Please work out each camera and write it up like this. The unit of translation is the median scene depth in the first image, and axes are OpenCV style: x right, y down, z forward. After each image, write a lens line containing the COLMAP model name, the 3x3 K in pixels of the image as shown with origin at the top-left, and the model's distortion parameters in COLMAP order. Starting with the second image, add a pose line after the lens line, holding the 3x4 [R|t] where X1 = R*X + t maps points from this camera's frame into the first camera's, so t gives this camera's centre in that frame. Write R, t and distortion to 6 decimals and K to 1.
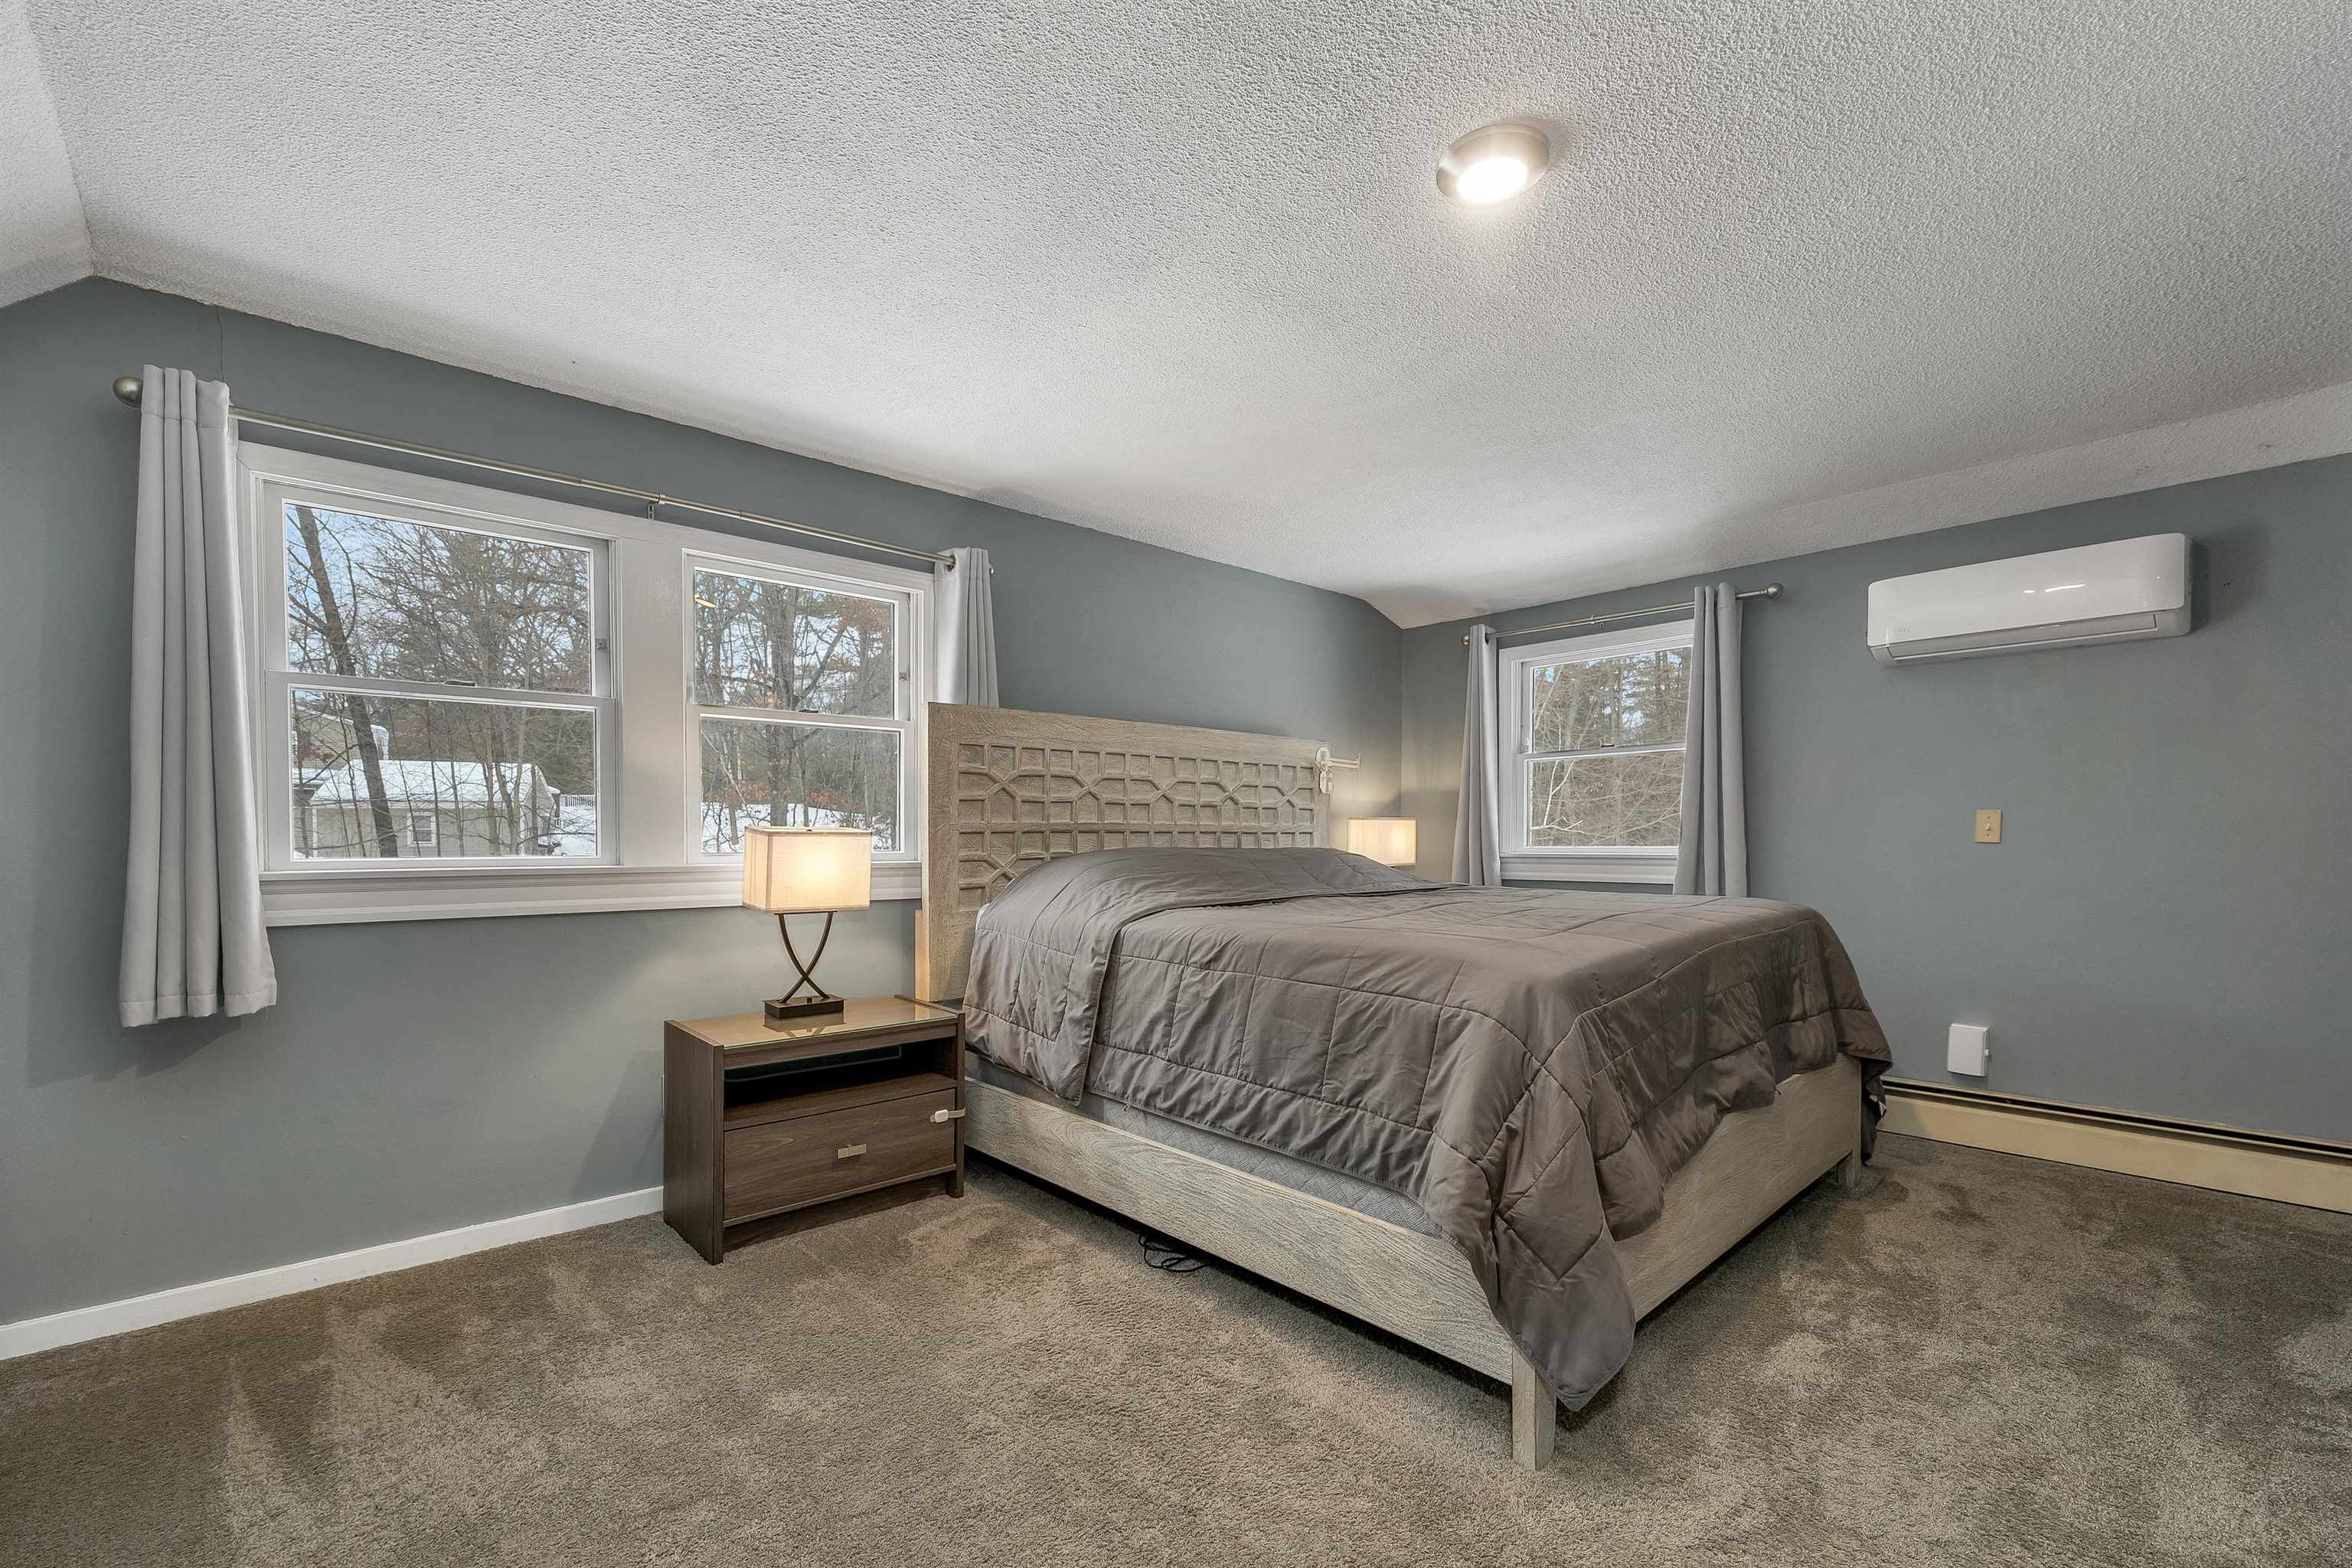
lens RADIAL K [[986.4, 0, 1136.4], [0, 986.4, 774.0], [0, 0, 1]] dist [0.000443, 0.000076]
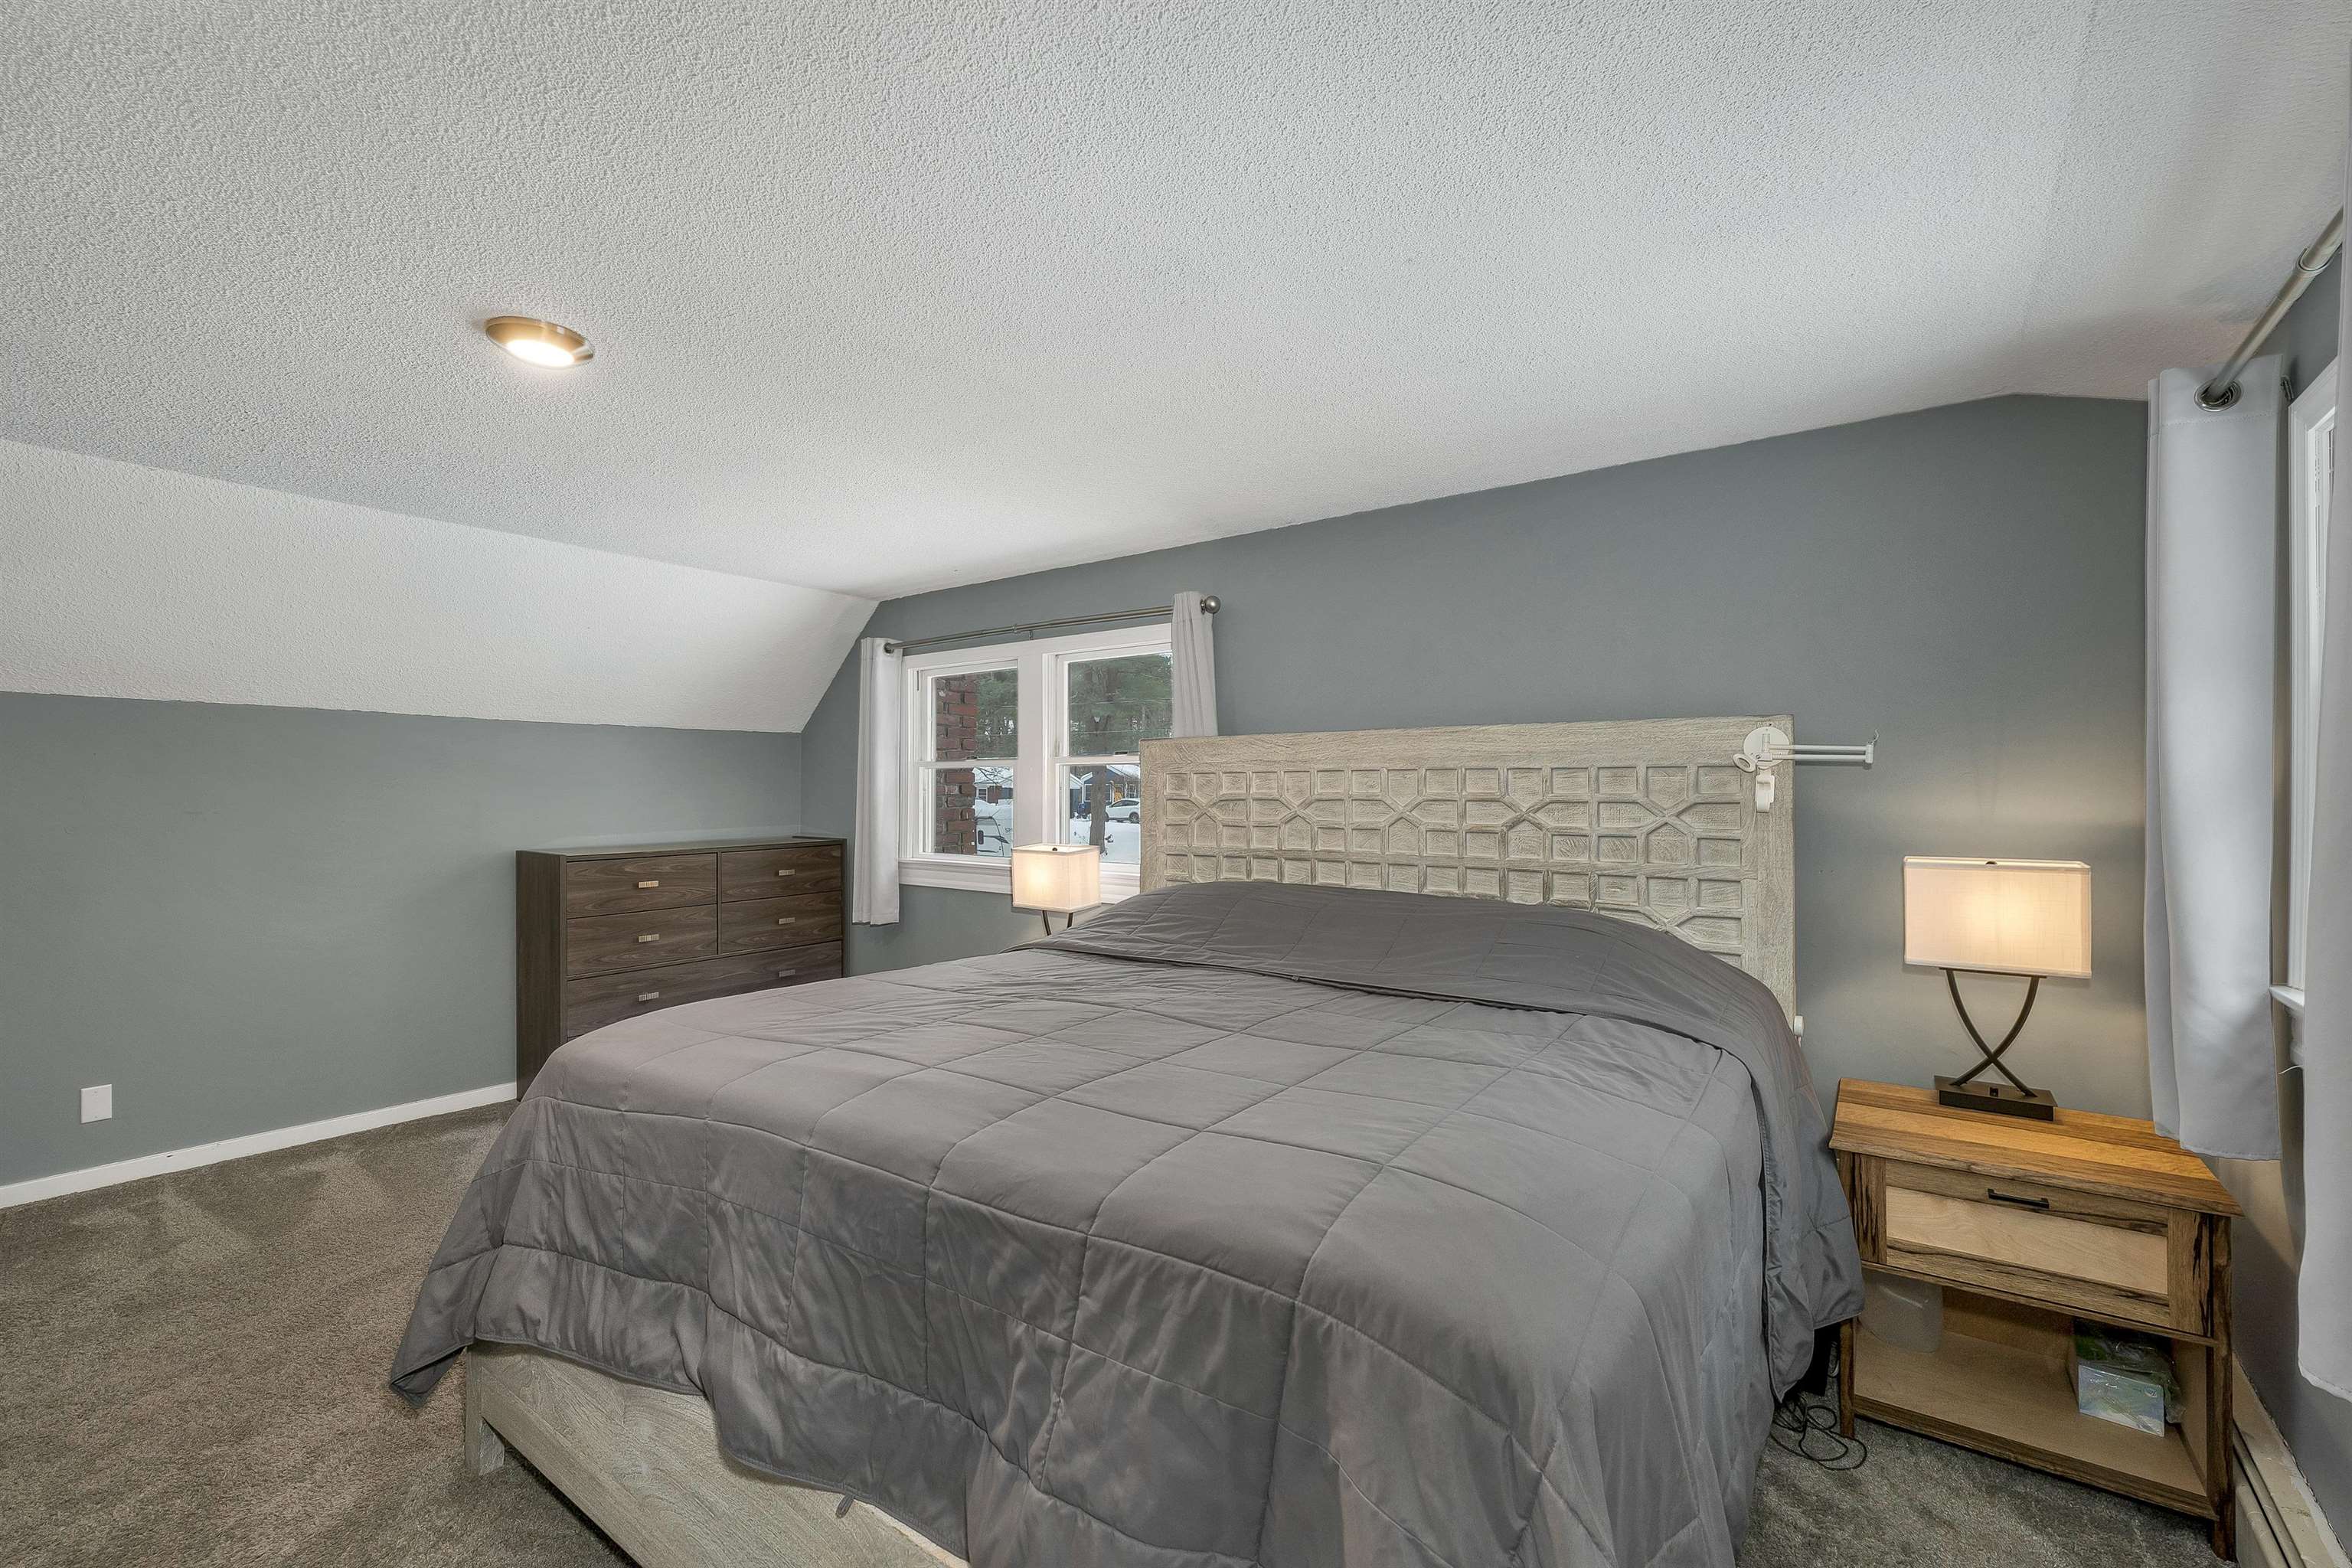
lens RADIAL K [[997.1, 0, 1169.5], [0, 997.1, 825.8], [0, 0, 1]] dist [0.004819, 0.000561]
pose [[0.213296, -0.001085, -0.976987, 0.786243], [0.027373, 0.999613, 0.004866, 0.019565], [0.976604, -0.027781, 0.213243, 0.647359]]
